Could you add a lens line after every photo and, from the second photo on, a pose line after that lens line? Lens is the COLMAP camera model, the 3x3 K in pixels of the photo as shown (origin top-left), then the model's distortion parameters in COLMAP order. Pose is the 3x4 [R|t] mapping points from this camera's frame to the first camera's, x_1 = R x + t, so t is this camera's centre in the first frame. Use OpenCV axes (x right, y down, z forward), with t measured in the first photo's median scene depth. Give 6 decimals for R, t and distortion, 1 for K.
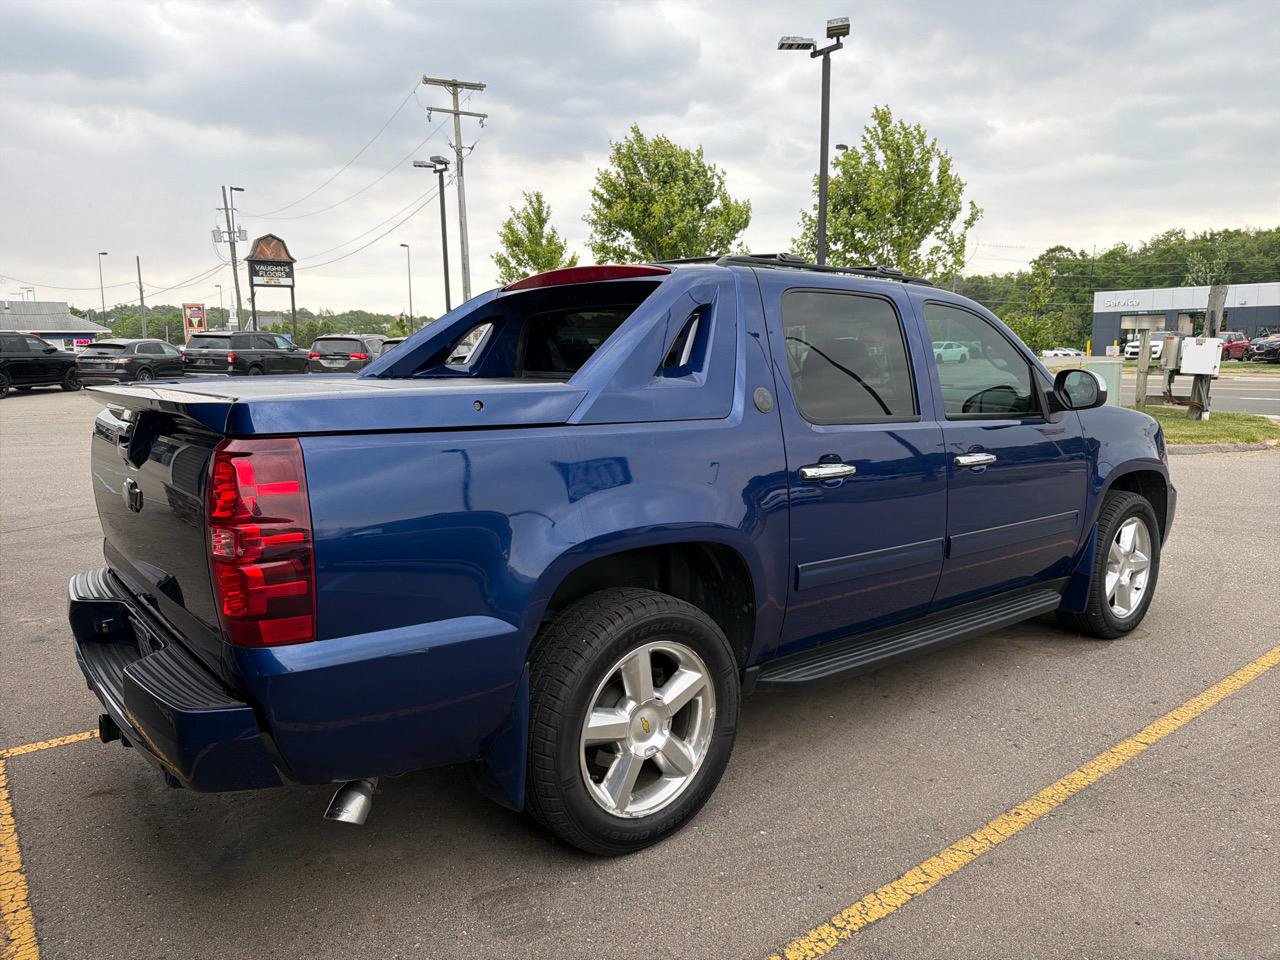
lens RADIAL K [[909.1, 0, 654.2], [0, 909.1, 478.9], [0, 0, 1]] dist [0.020170, -0.030244]
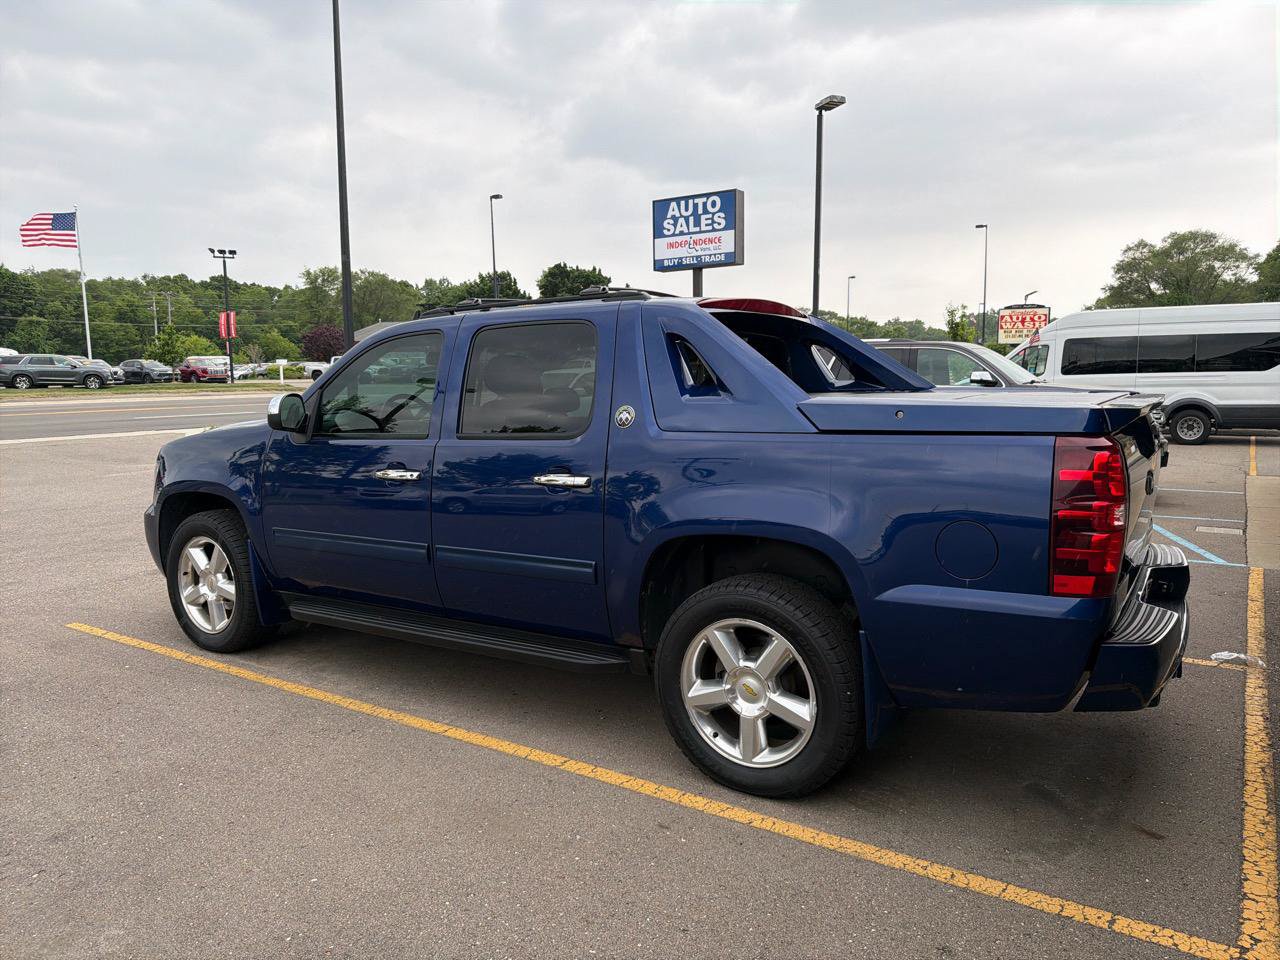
lens RADIAL K [[886.8, 0, 641.1], [0, 886.8, 507.6], [0, 0, 1]] dist [0.059263, -0.076467]
pose [[-0.305299, -0.131189, 0.943176, -0.218770], [0.144964, 0.972518, 0.182194, -0.038920], [-0.941158, 0.192350, -0.277891, 0.289564]]
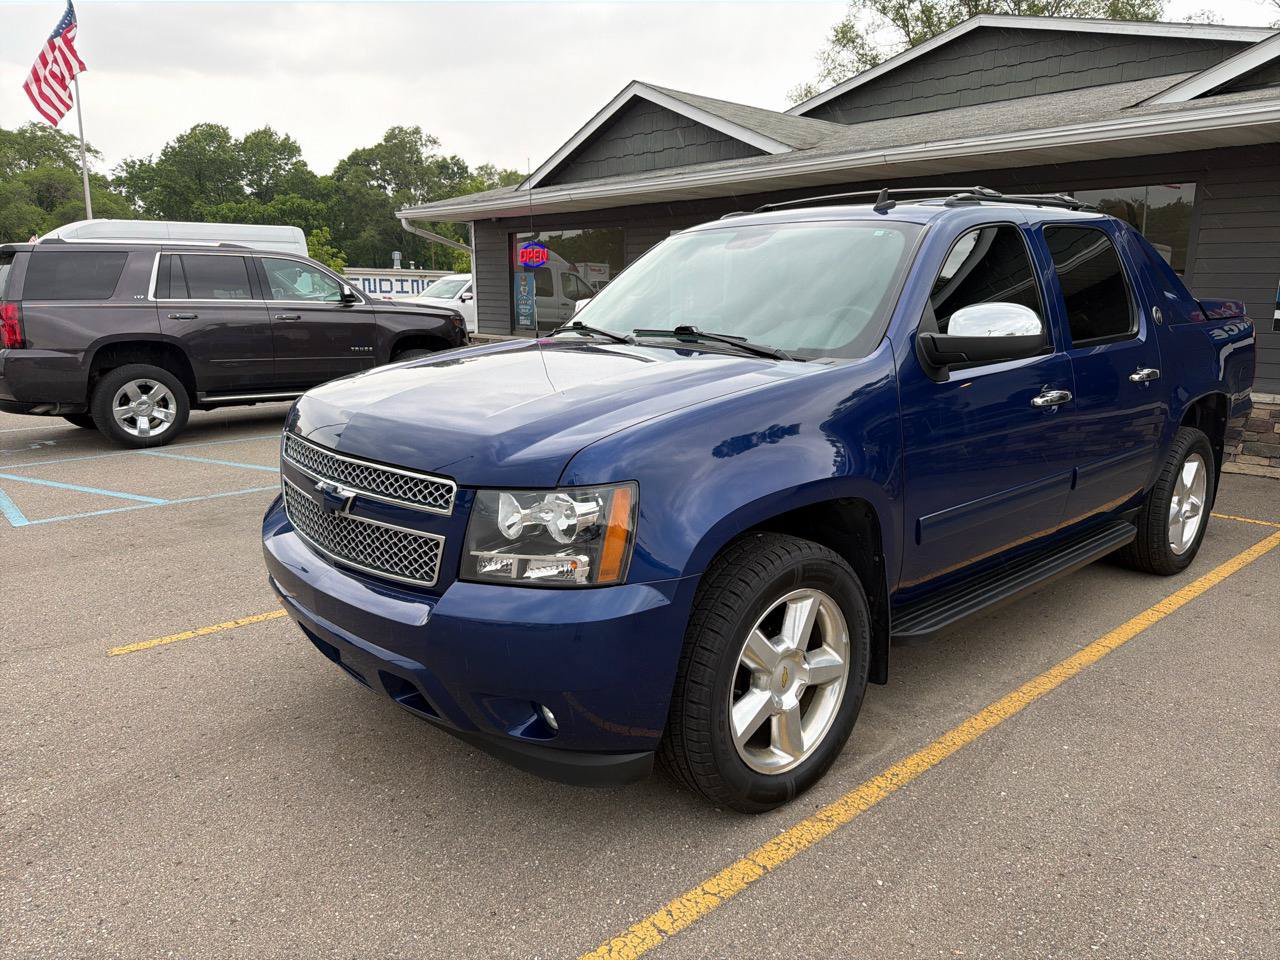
lens RADIAL K [[886.8, 0, 641.1], [0, 886.8, 507.6], [0, 0, 1]] dist [0.059263, -0.076467]
pose [[-0.998872, 0.015710, -0.044817, 0.098107], [-0.001919, 0.929578, 0.368620, -0.061252], [0.047452, 0.368290, -0.928499, 0.456822]]
